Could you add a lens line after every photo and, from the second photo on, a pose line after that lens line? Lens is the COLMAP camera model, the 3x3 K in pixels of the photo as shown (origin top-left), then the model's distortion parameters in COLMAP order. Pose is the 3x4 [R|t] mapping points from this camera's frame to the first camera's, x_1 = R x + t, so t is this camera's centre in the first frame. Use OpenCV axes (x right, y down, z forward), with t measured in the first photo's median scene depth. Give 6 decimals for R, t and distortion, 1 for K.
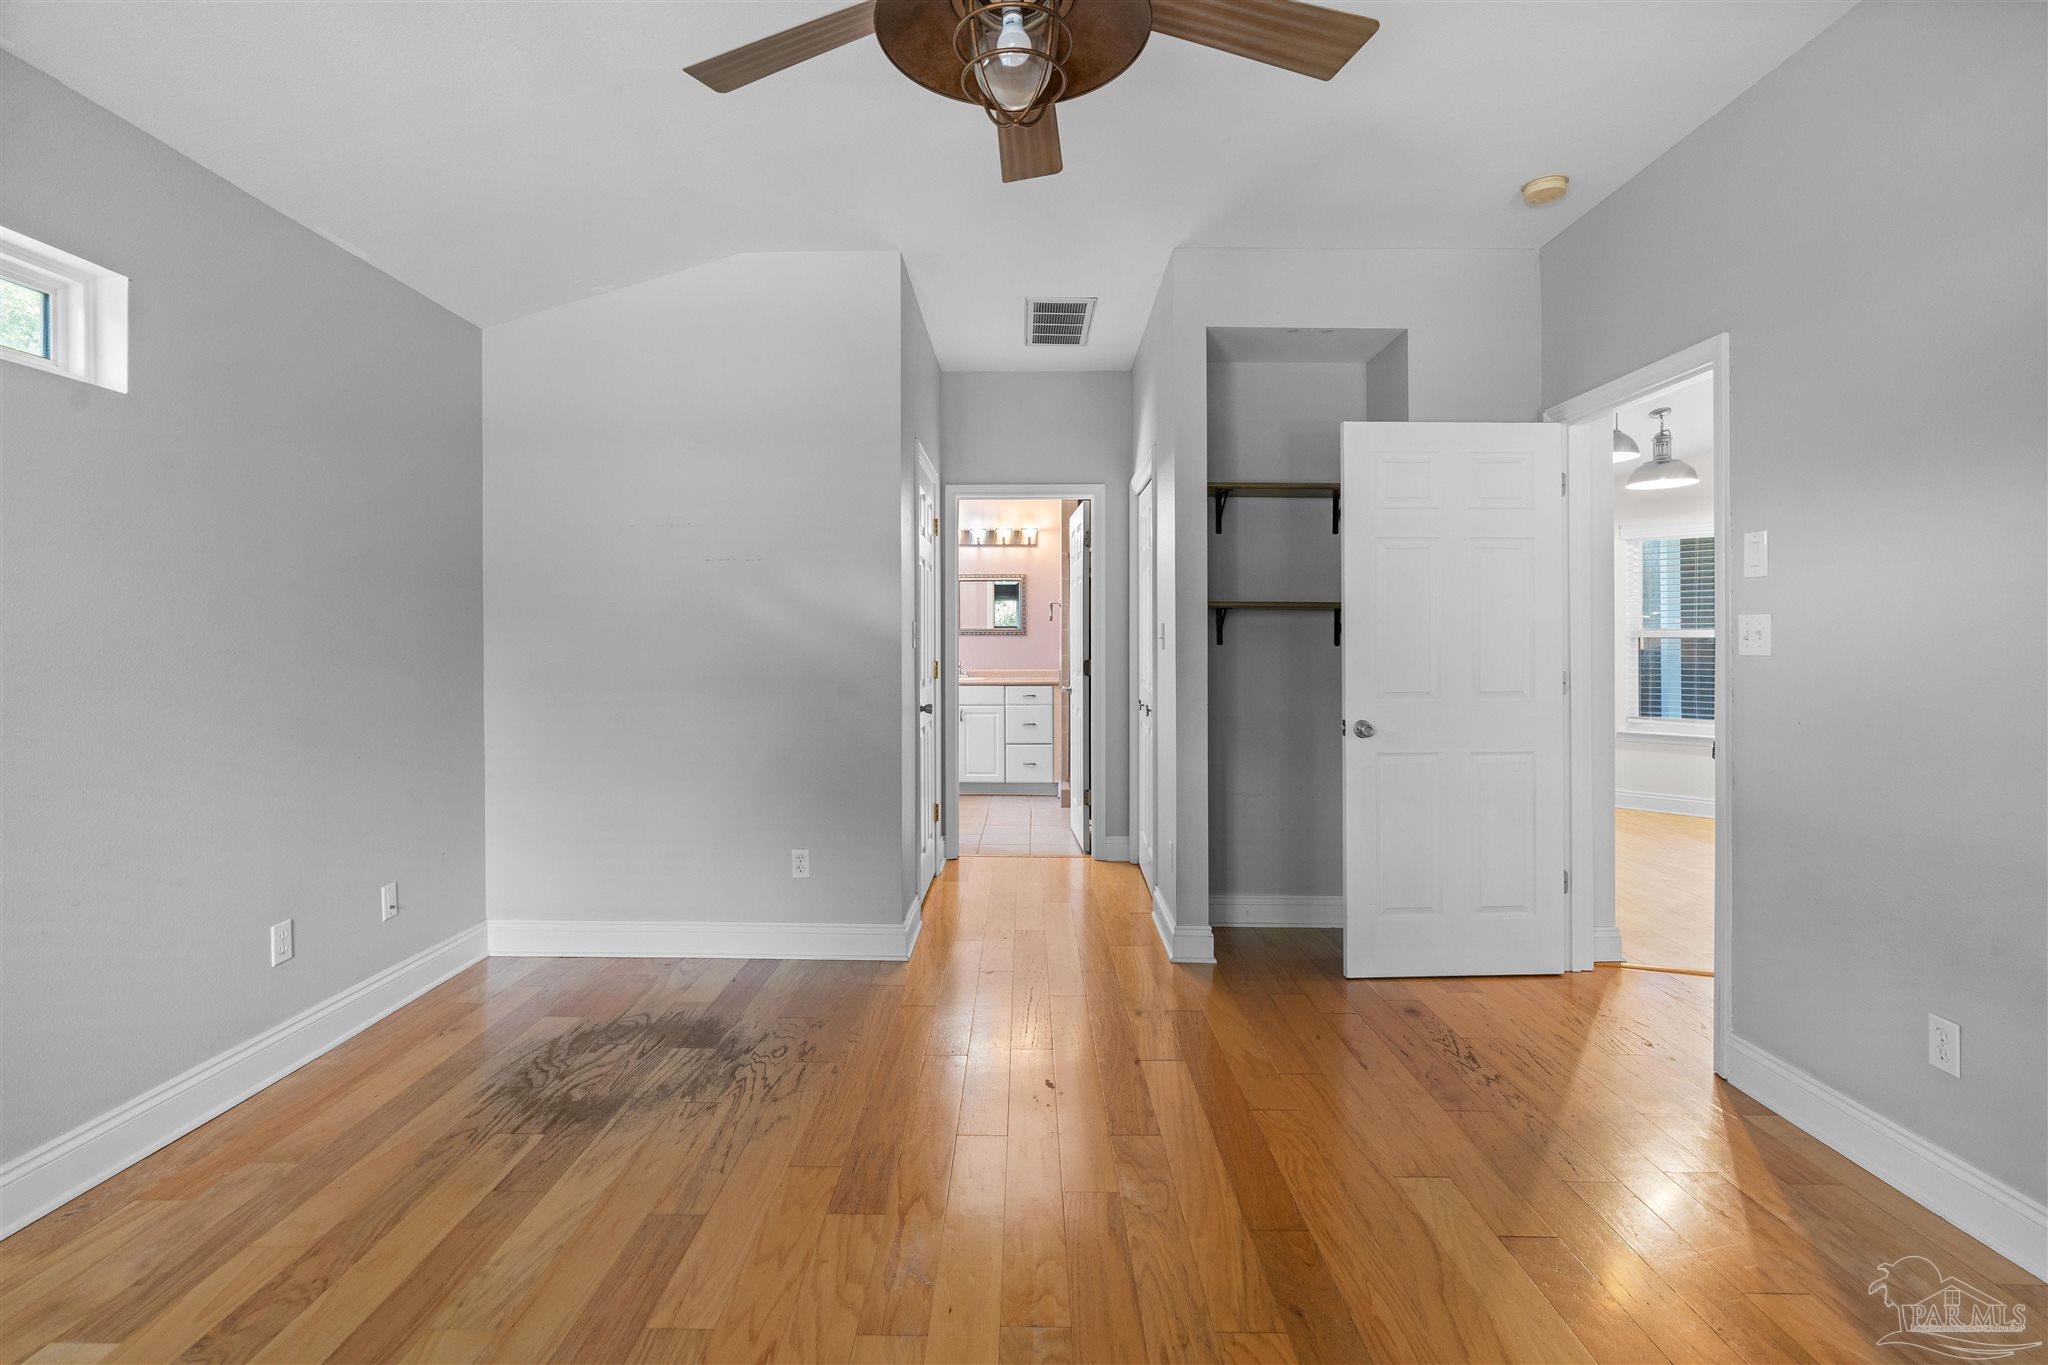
lens RADIAL K [[933.4, 0, 1017.2], [0, 933.4, 646.0], [0, 0, 1]] dist [-0.005032, 0.000121]
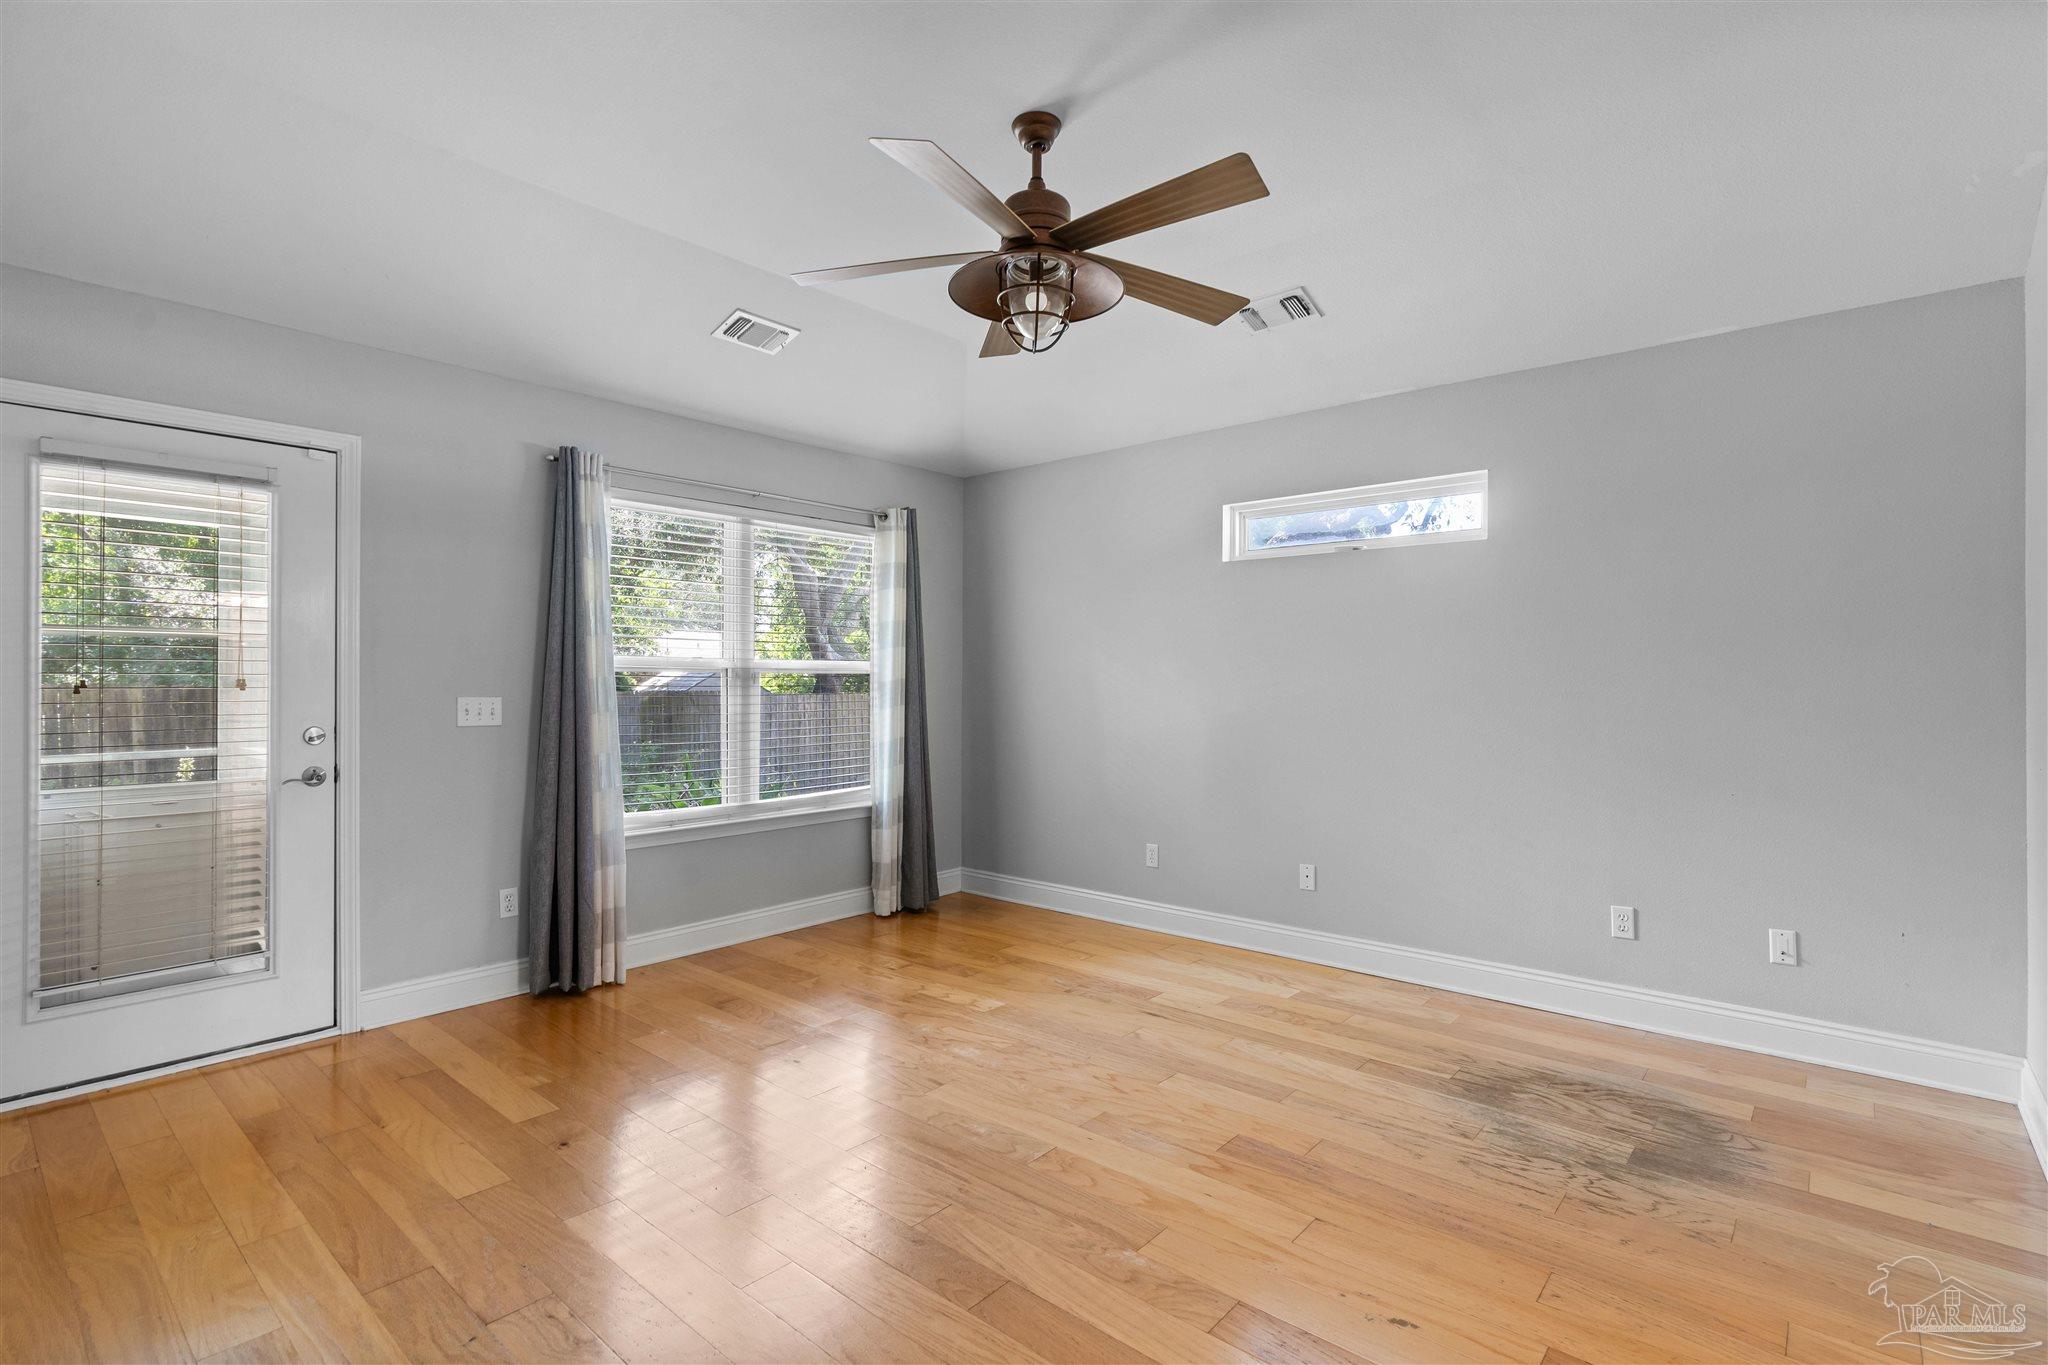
lens RADIAL K [[932.0, 0, 1033.0], [0, 932.0, 691.9], [0, 0, 1]] dist [-0.005114, 0.000924]
pose [[-0.623029, 0.004467, -0.782186, 0.778777], [-0.007055, 0.999911, 0.011329, -0.007699], [0.782167, 0.012576, -0.622942, 1.261729]]
